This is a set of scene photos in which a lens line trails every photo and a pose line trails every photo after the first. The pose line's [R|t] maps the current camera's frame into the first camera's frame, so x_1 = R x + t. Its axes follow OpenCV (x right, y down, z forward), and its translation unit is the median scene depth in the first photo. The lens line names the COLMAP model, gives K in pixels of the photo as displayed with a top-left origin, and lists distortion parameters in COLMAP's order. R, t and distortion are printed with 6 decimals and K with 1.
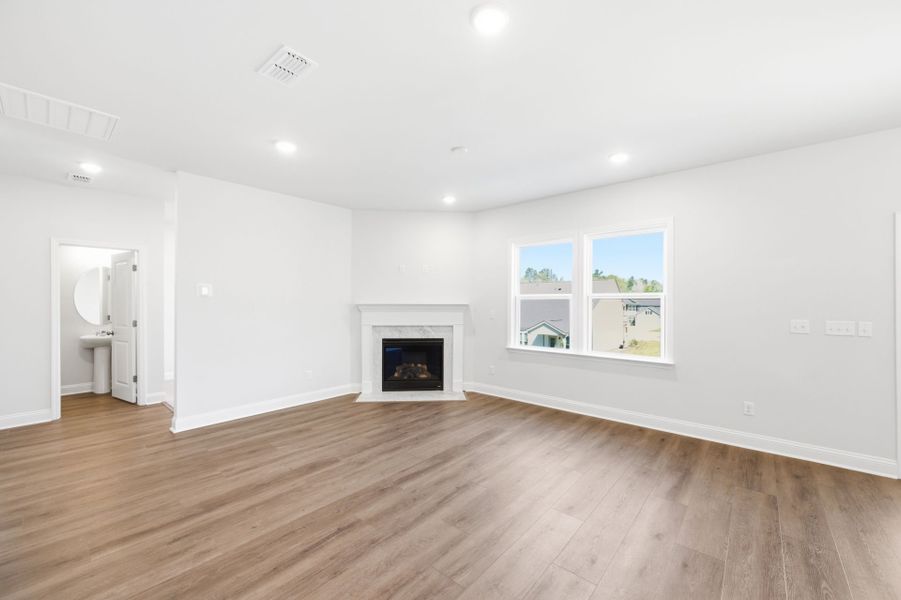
lens RADIAL K [[352.2, 0, 448.7], [0, 352.2, 304.2], [0, 0, 1]] dist [-0.001417, -0.000444]
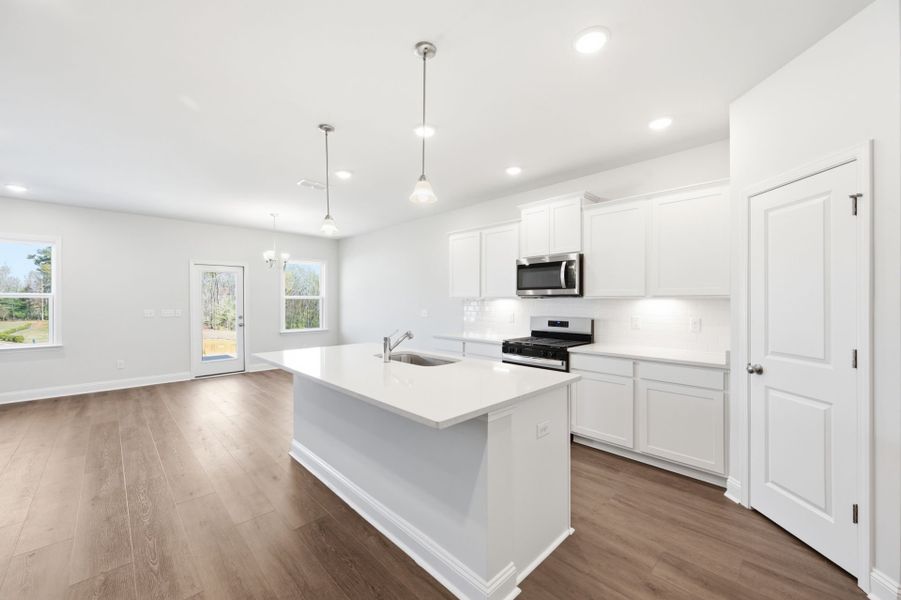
lens RADIAL K [[352.2, 0, 454.9], [0, 352.2, 304.0], [0, 0, 1]] dist [-0.001417, -0.000444]
pose [[0.074358, -0.009068, 0.997190, -0.442388], [0.002949, 0.999956, 0.008874, 0.001865], [-0.997227, 0.002280, 0.074382, -0.452312]]
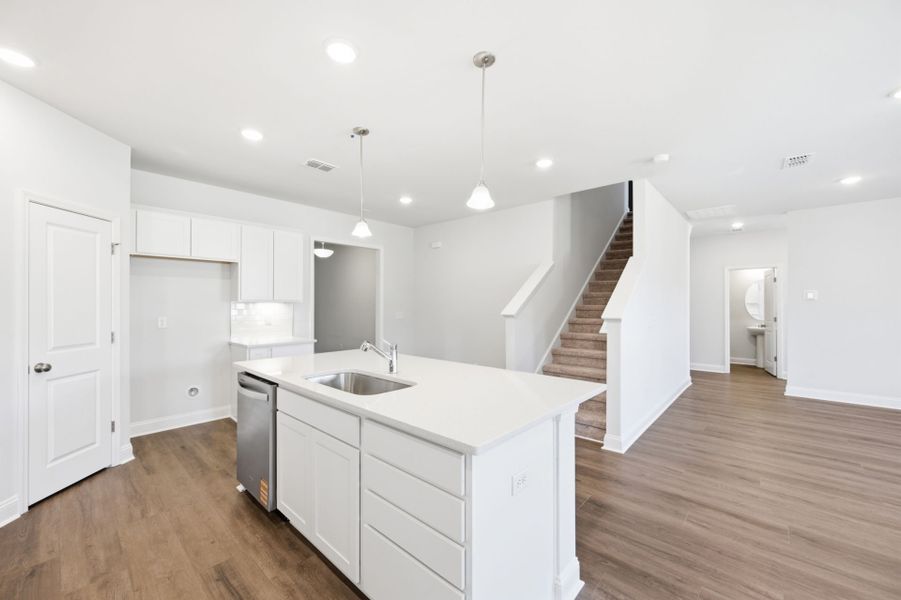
lens RADIAL K [[352.2, 0, 455.5], [0, 352.2, 300.4], [0, 0, 1]] dist [-0.001417, -0.000444]
pose [[-0.018905, -0.012481, -0.999743, 0.495798], [-0.004340, 0.999914, -0.012401, 0.002156], [0.999812, 0.004105, -0.018958, -0.231612]]
